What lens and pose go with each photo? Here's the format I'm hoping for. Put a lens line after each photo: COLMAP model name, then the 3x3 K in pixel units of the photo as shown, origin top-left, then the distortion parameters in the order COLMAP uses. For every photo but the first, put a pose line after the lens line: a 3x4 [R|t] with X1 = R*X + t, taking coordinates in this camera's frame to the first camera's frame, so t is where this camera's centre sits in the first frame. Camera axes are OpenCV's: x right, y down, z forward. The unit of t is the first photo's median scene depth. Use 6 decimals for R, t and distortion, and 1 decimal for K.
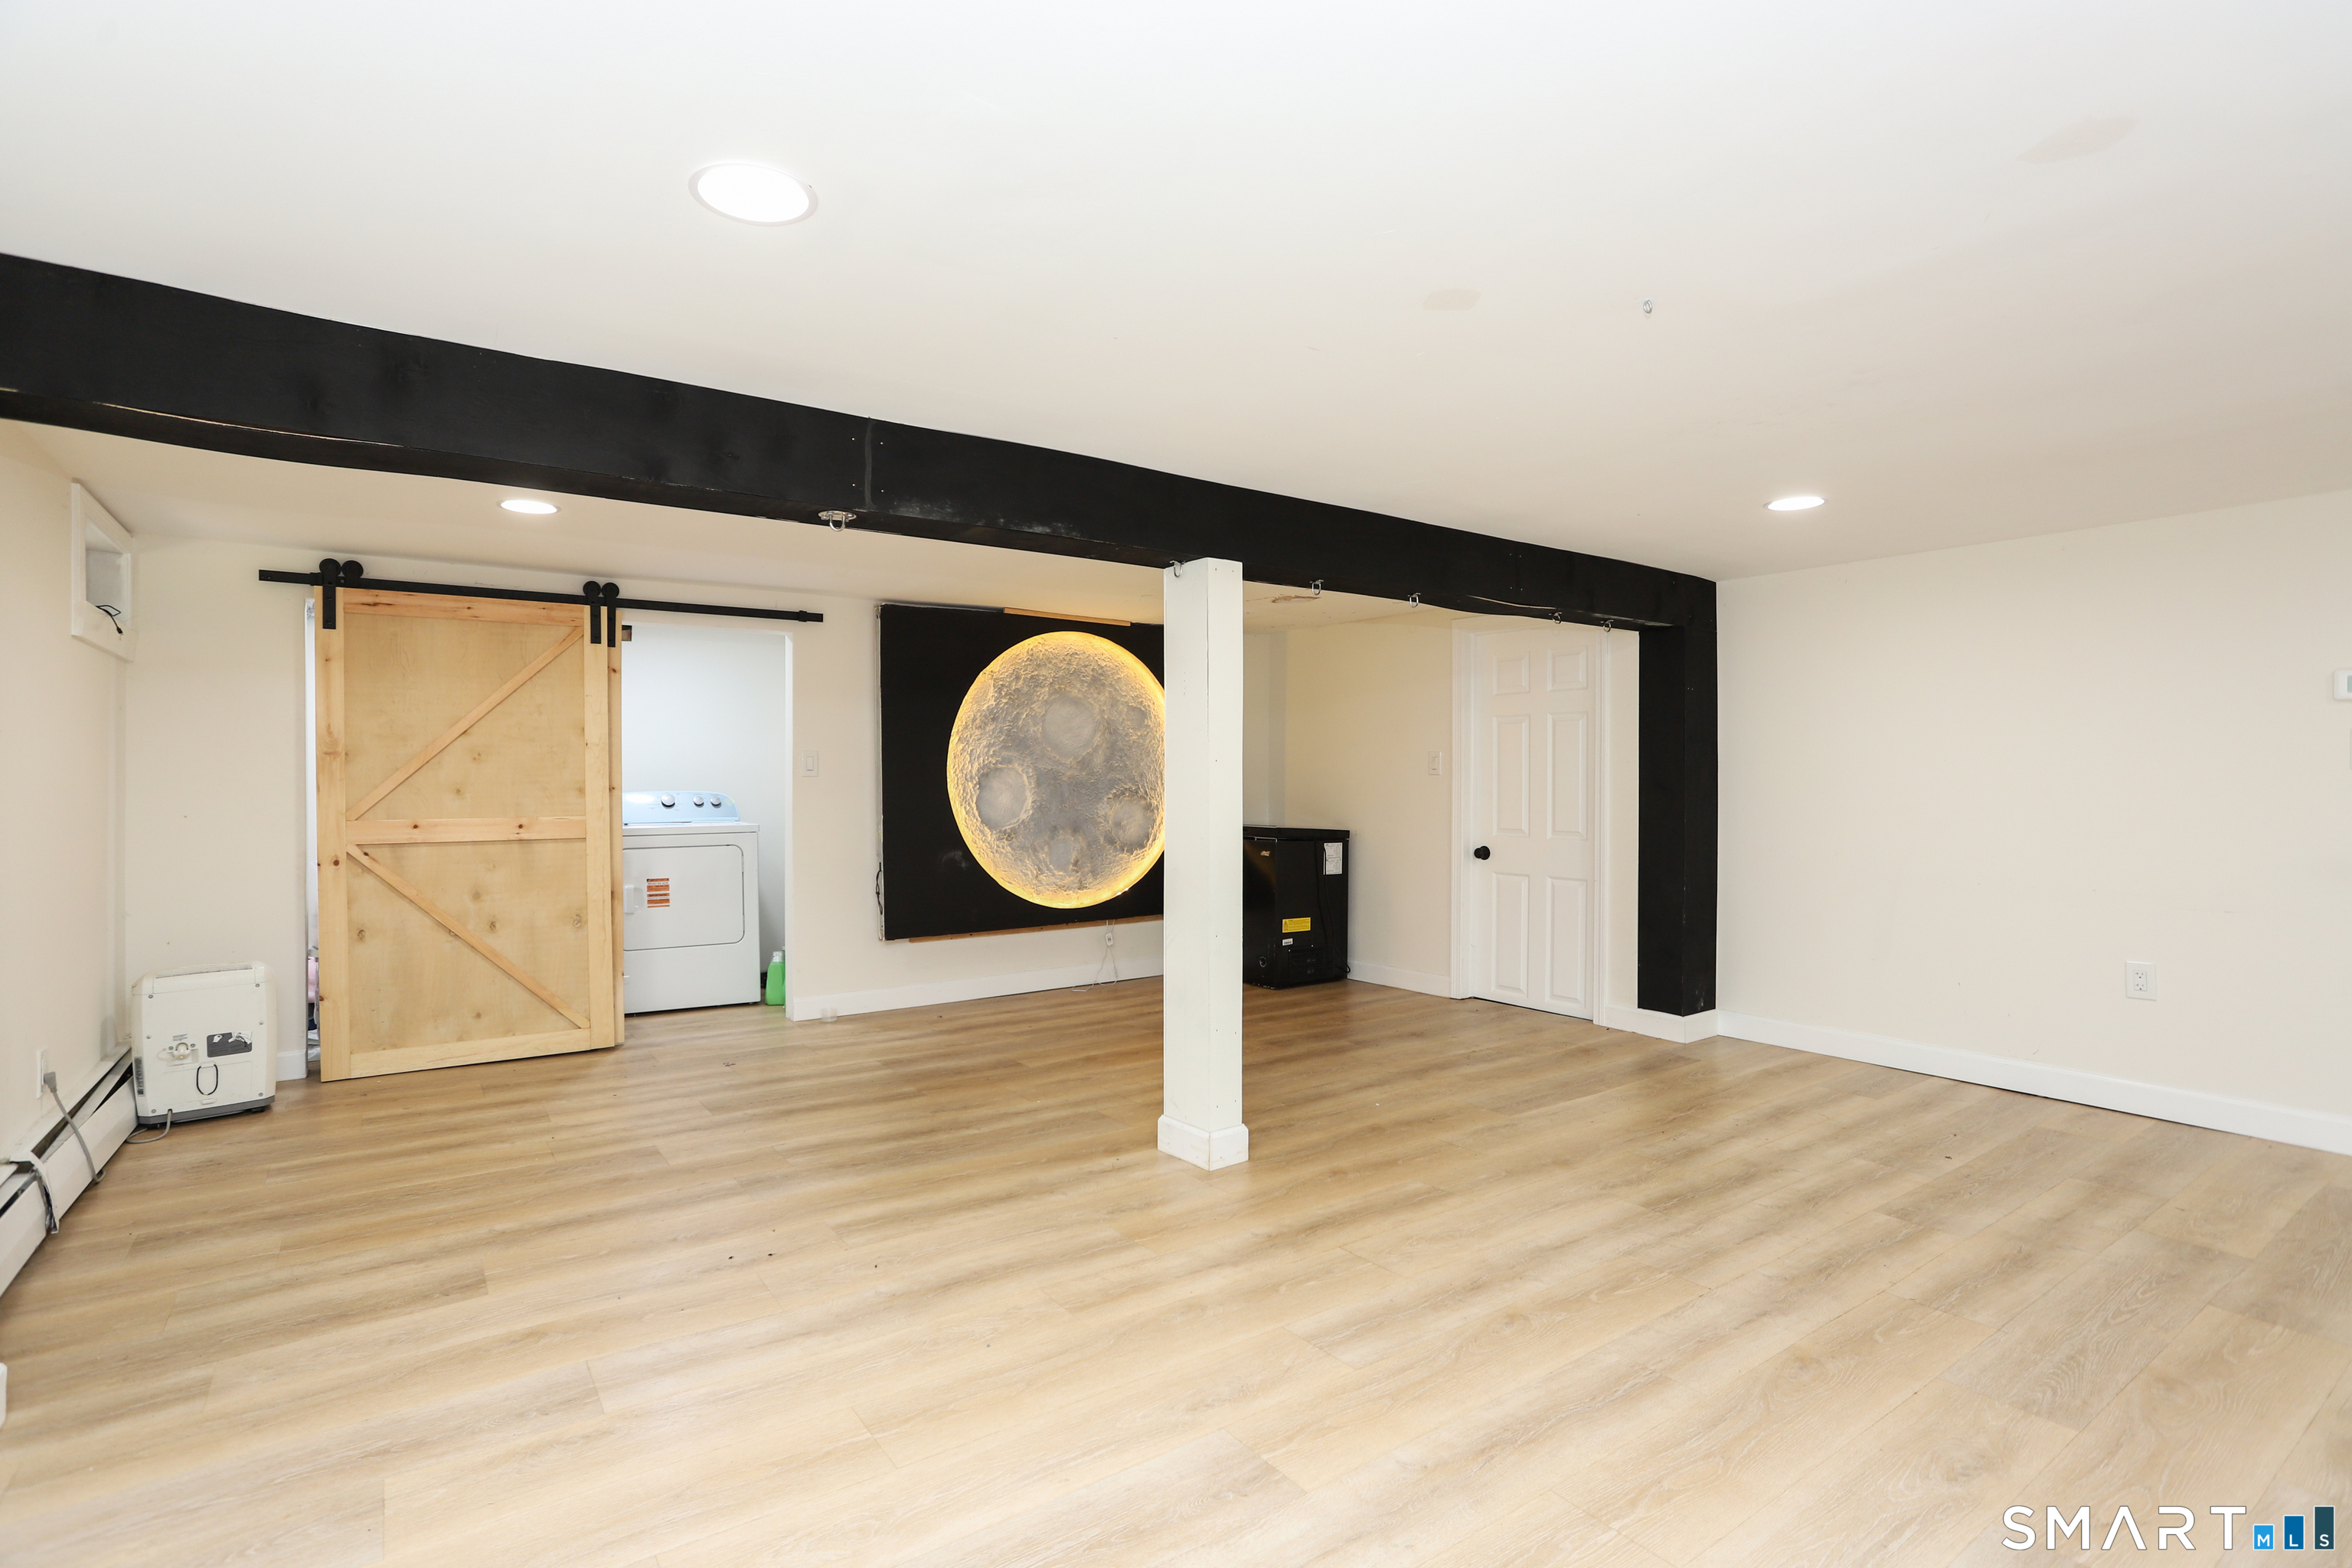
lens RADIAL K [[1123.7, 0, 1158.6], [0, 1123.7, 779.5], [0, 0, 1]] dist [-0.042000, 0.004701]
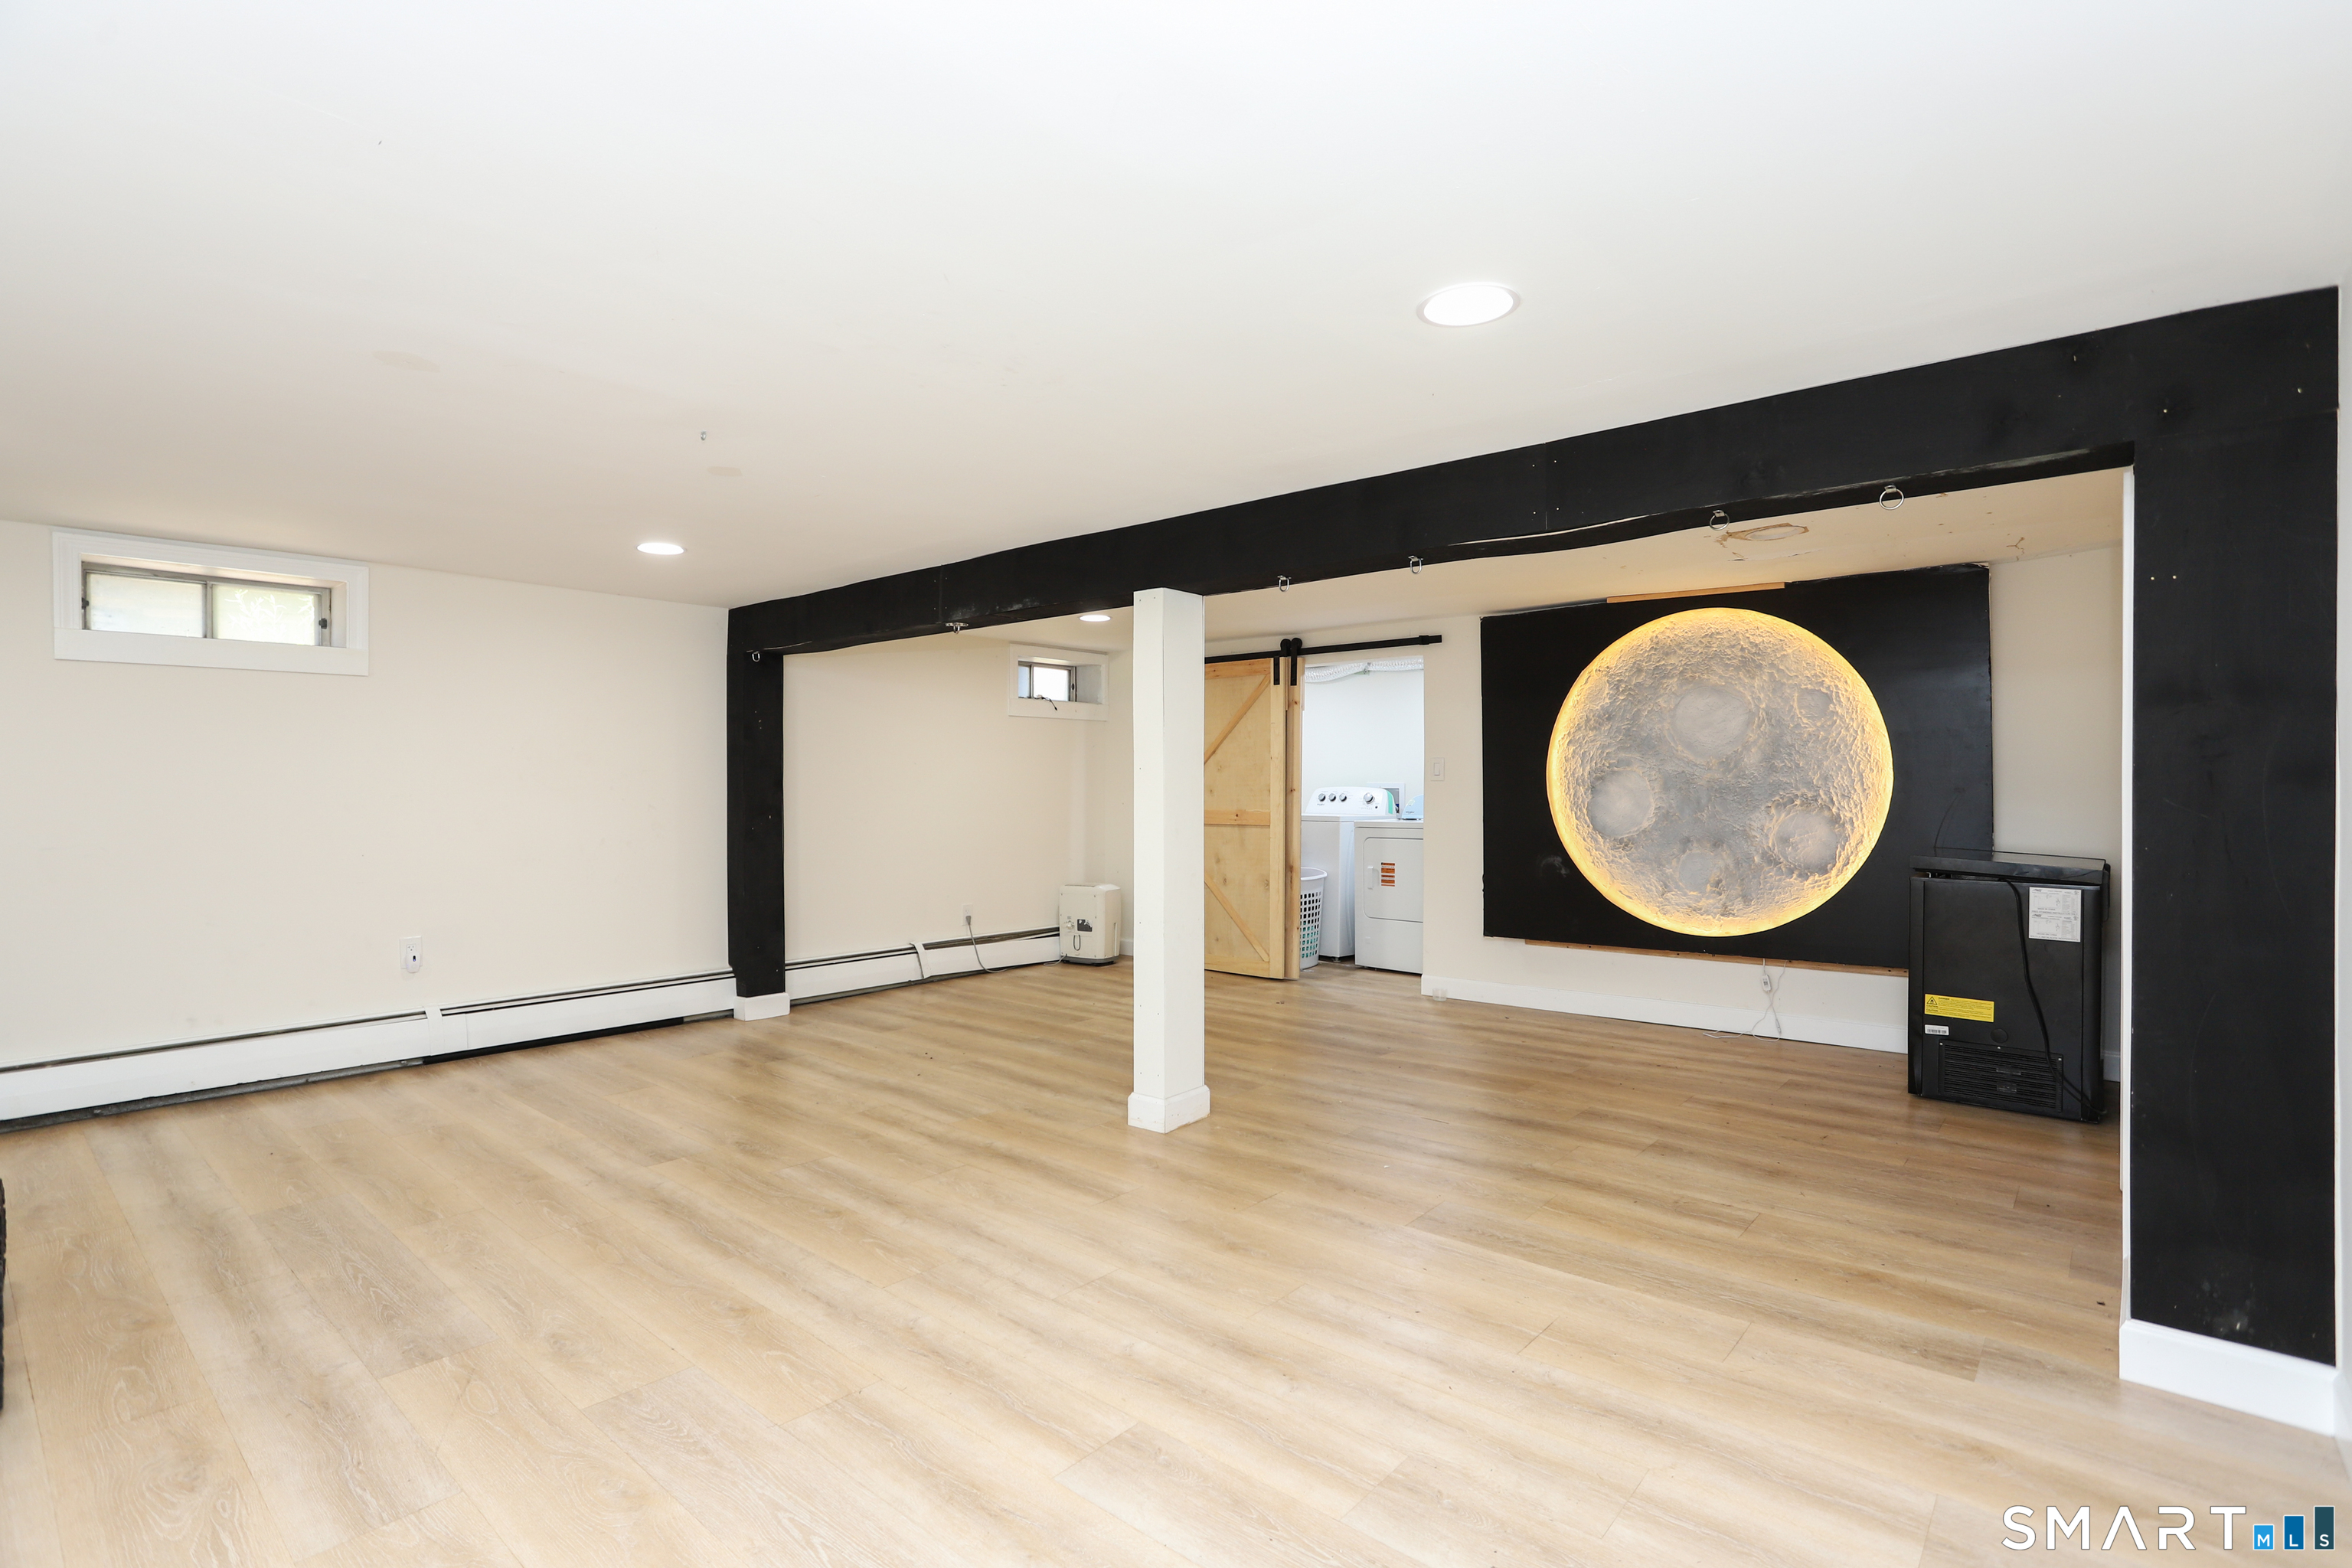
lens RADIAL K [[1123.7, 0, 1175.3], [0, 1123.7, 781.7], [0, 0, 1]] dist [-0.042000, 0.004701]
pose [[0.251970, 0.000638, -0.967735, 0.655908], [0.000957, 0.999999, 0.000909, -0.002655], [0.967734, -0.001155, 0.251970, 0.421707]]
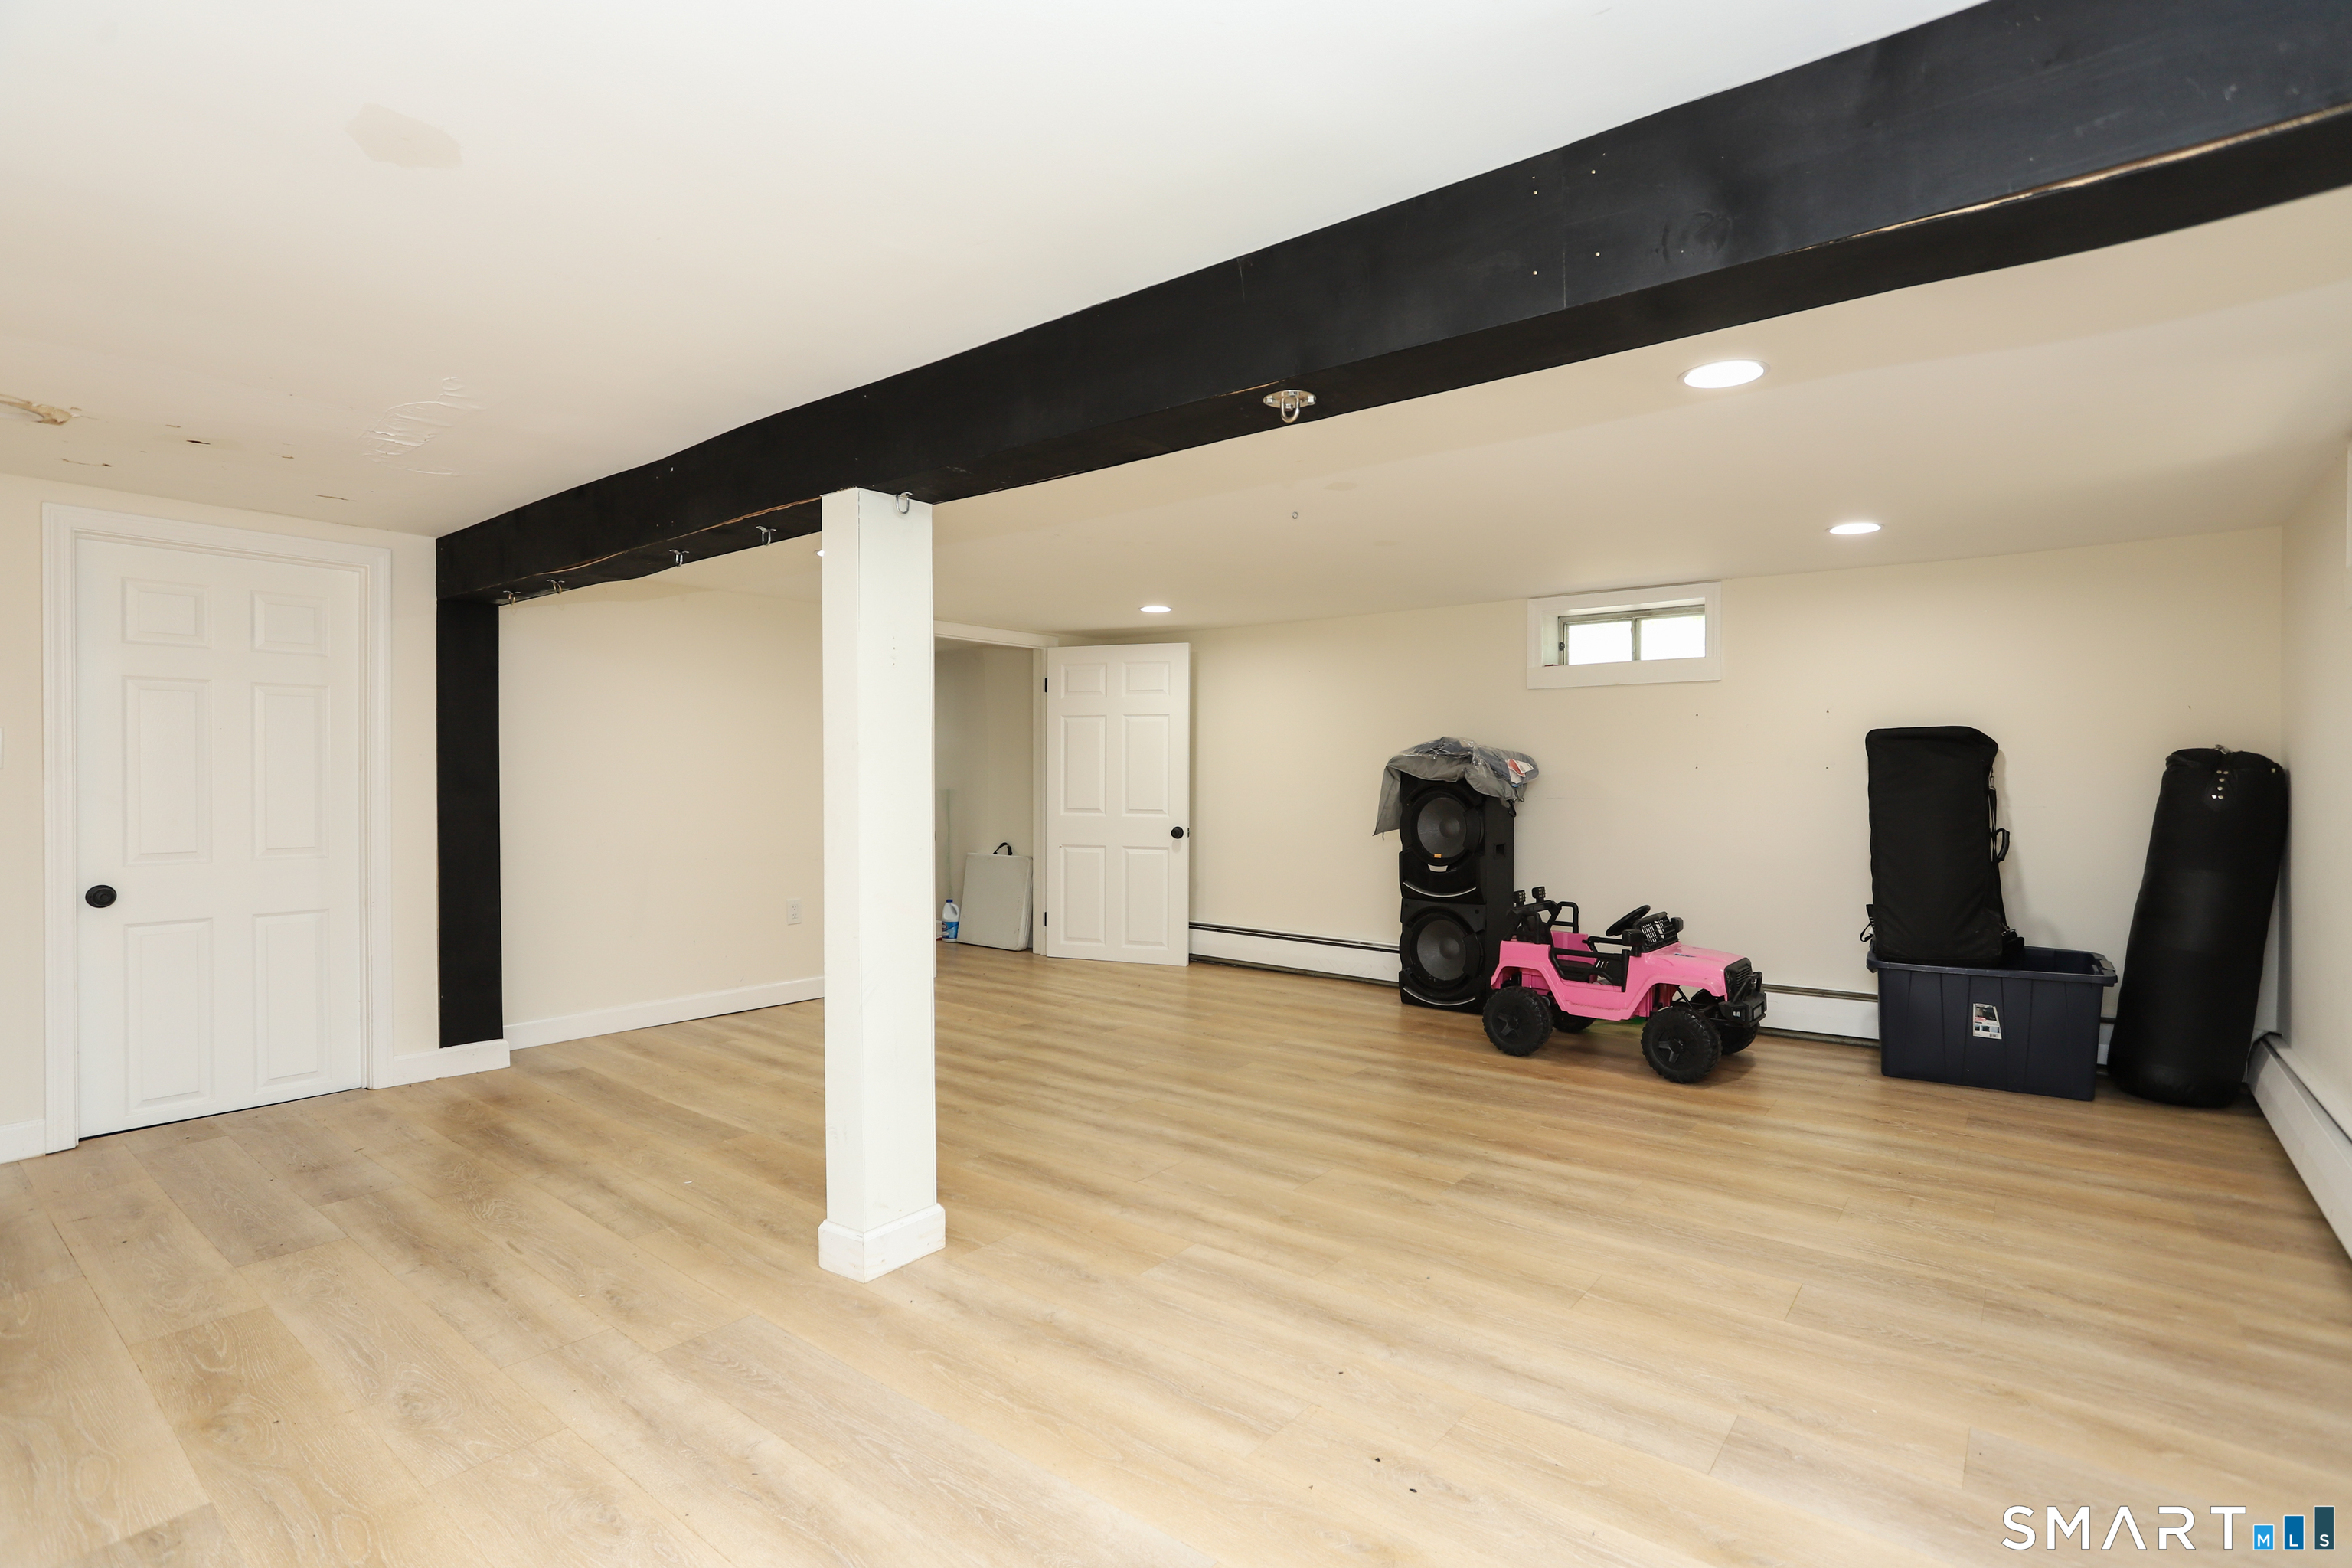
lens RADIAL K [[1123.7, 0, 1165.1], [0, 1123.7, 780.2], [0, 0, 1]] dist [-0.042000, 0.004701]
pose [[-0.280777, -0.001716, 0.959772, -0.442289], [0.000041, 0.999998, 0.001800, 0.000770], [-0.959773, 0.000545, -0.280776, 0.599436]]
